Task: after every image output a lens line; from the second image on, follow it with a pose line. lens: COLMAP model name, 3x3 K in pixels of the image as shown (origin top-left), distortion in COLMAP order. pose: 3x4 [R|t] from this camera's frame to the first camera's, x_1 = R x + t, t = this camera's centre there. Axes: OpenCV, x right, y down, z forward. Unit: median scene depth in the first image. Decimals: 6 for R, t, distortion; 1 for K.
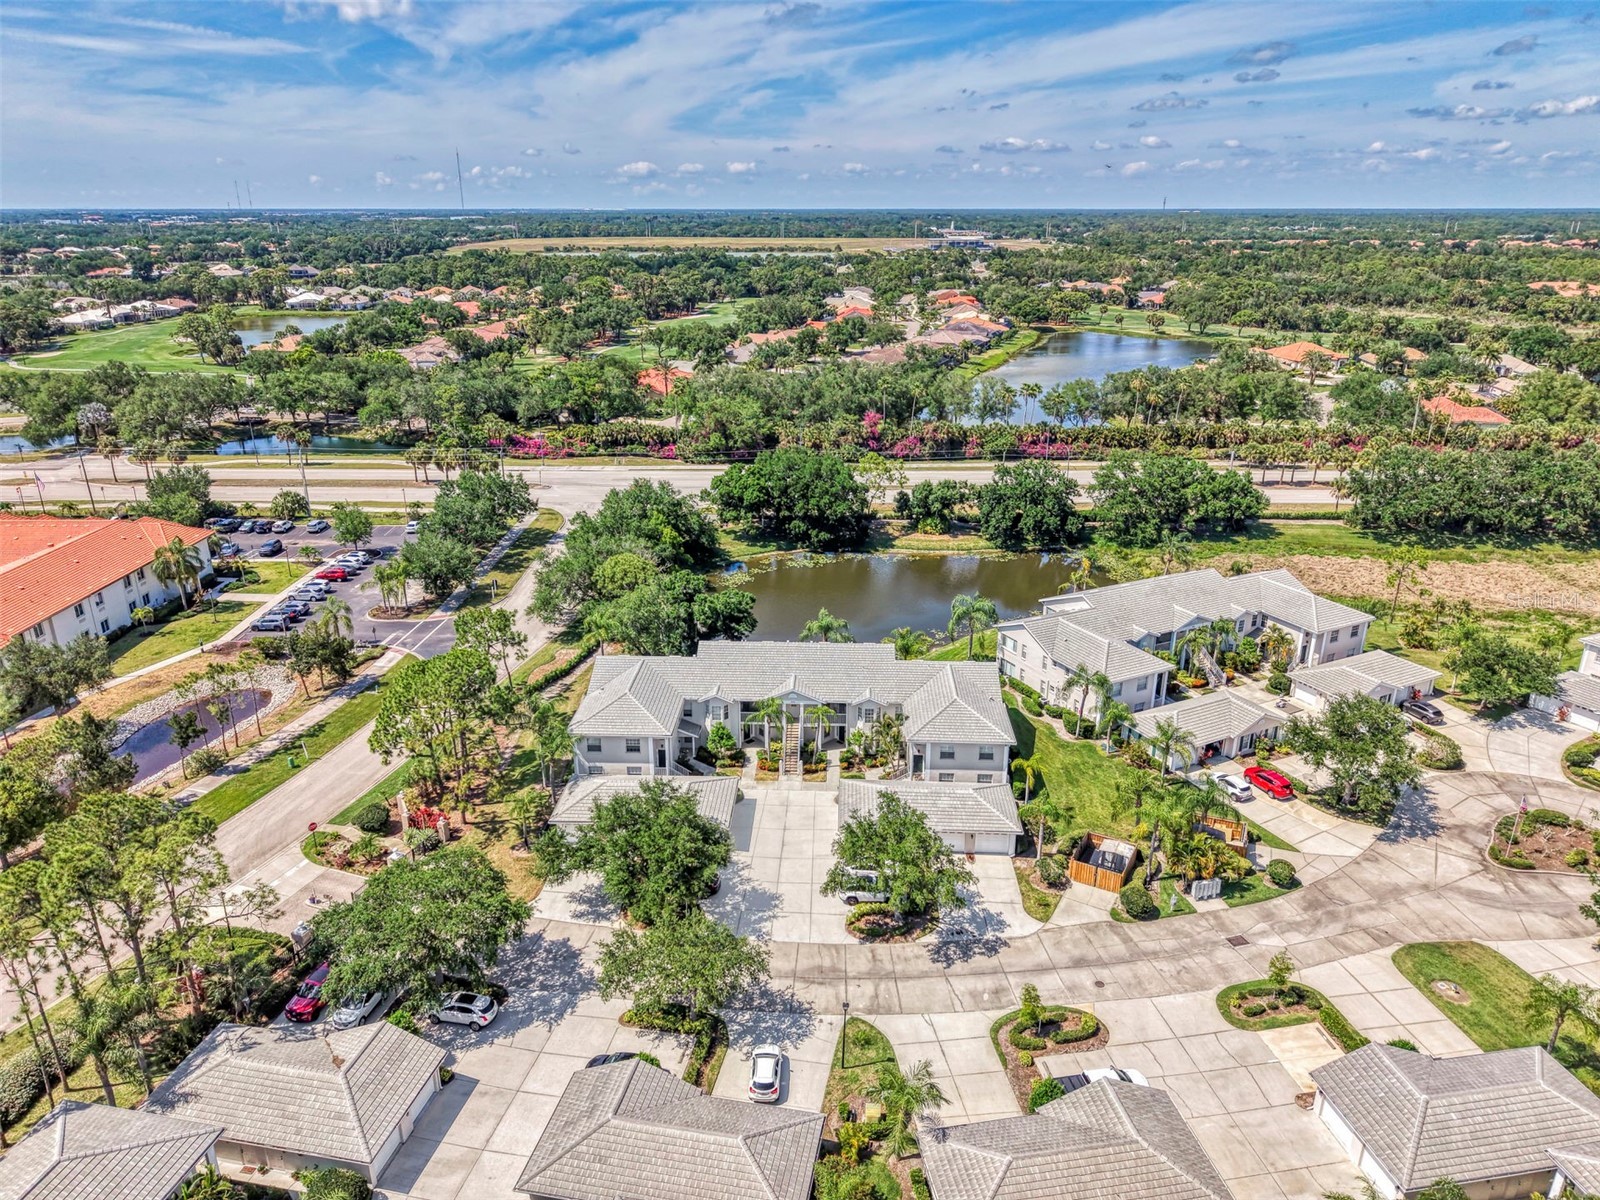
lens RADIAL K [[1074.9, 0, 798.8], [0, 1074.9, 564.8], [0, 0, 1]] dist [0.021046, -0.023315]
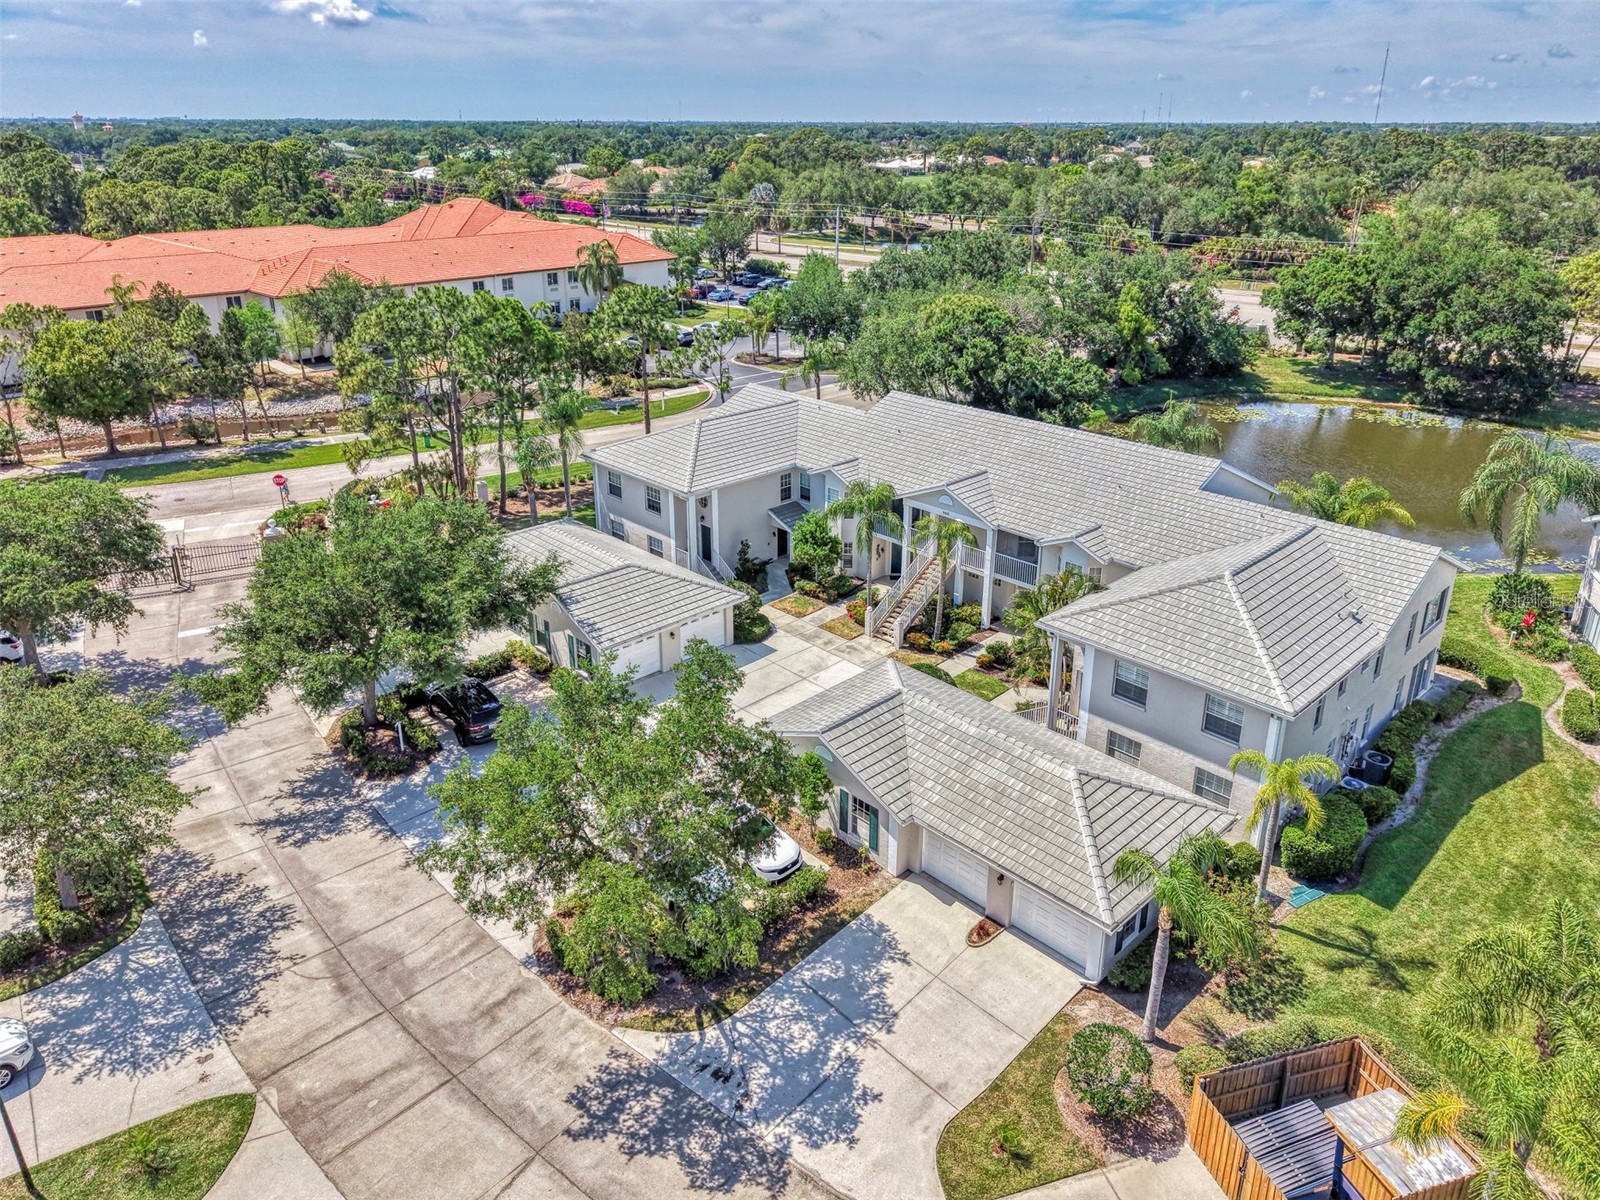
lens RADIAL K [[1074.9, 0, 797.1], [0, 1074.9, 576.2], [0, 0, 1]] dist [0.021046, -0.023315]
pose [[0.726816, 0.266829, -0.632883, 0.226661], [-0.215033, 0.963530, 0.159284, 0.076811], [0.652303, 0.020320, 0.757686, 0.479575]]
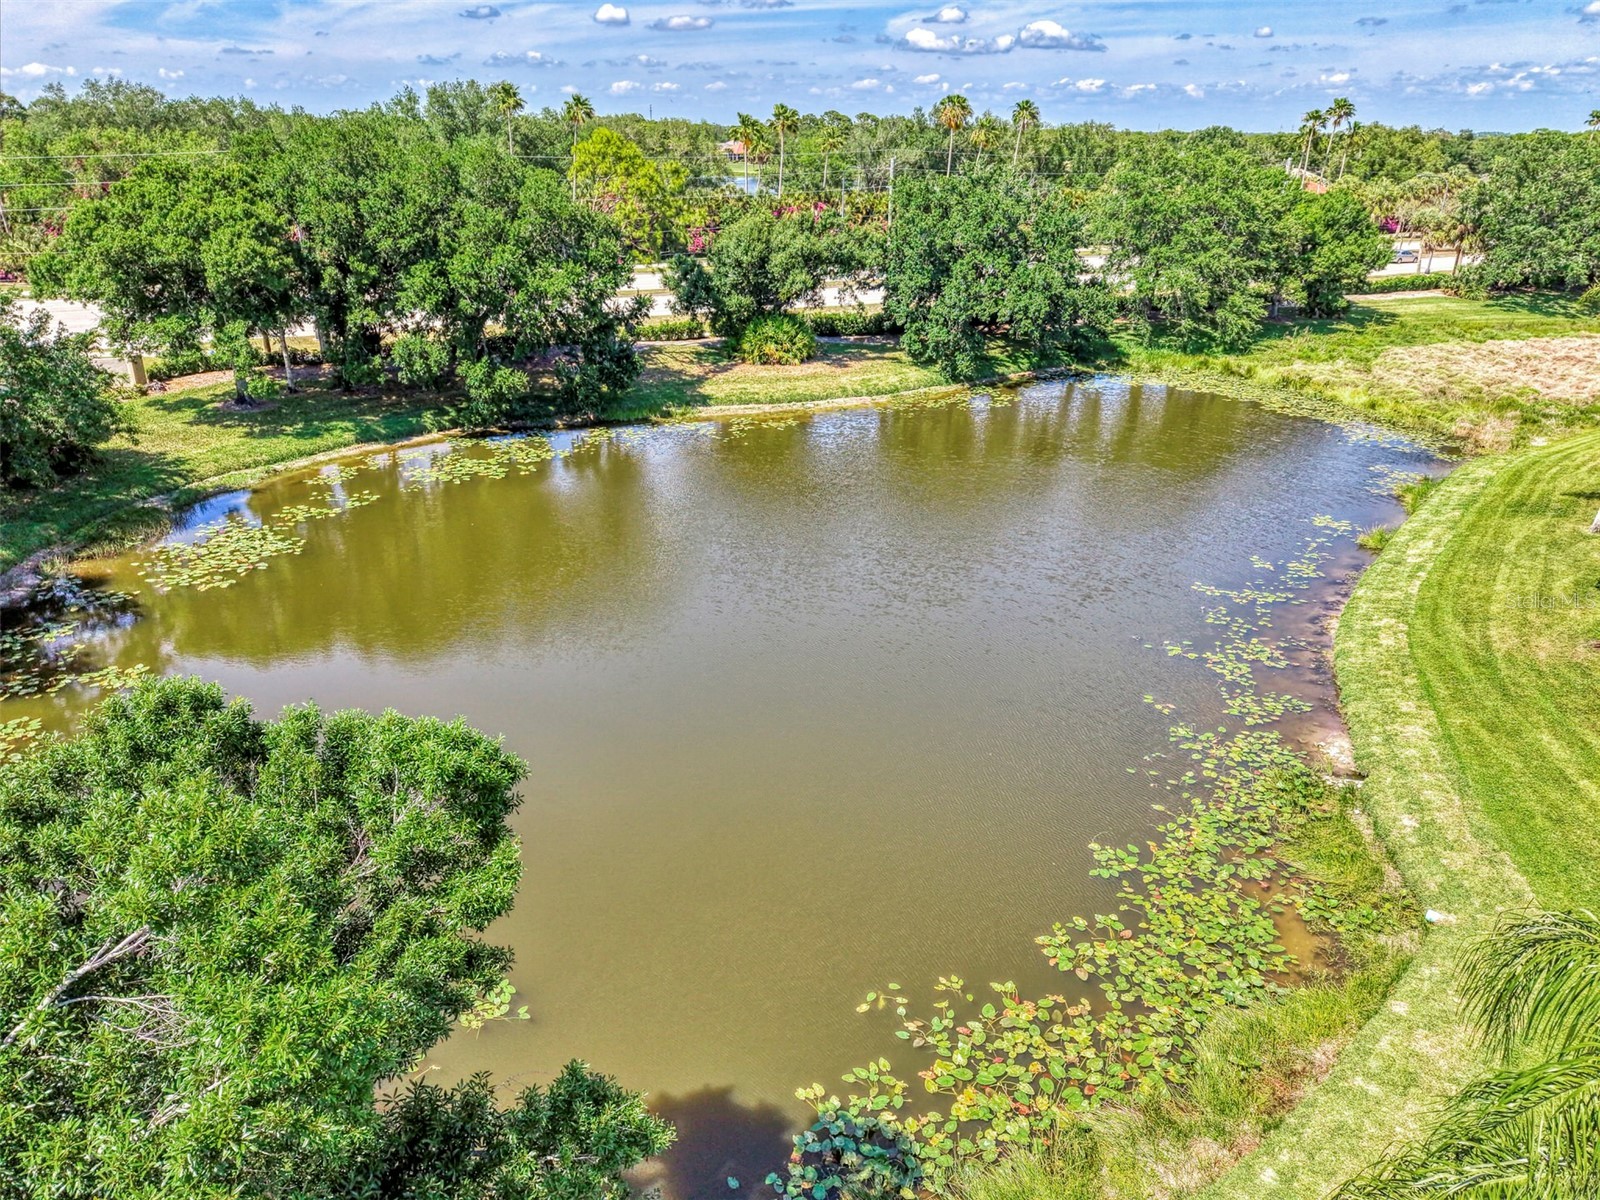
lens RADIAL K [[1074.9, 0, 808.7], [0, 1074.9, 611.6], [0, 0, 1]] dist [0.021046, -0.023315]
pose [[0.899520, -0.165944, 0.404137, -0.053080], [0.121925, 0.983652, 0.132523, 0.012760], [-0.419522, -0.069932, 0.905047, 0.933866]]
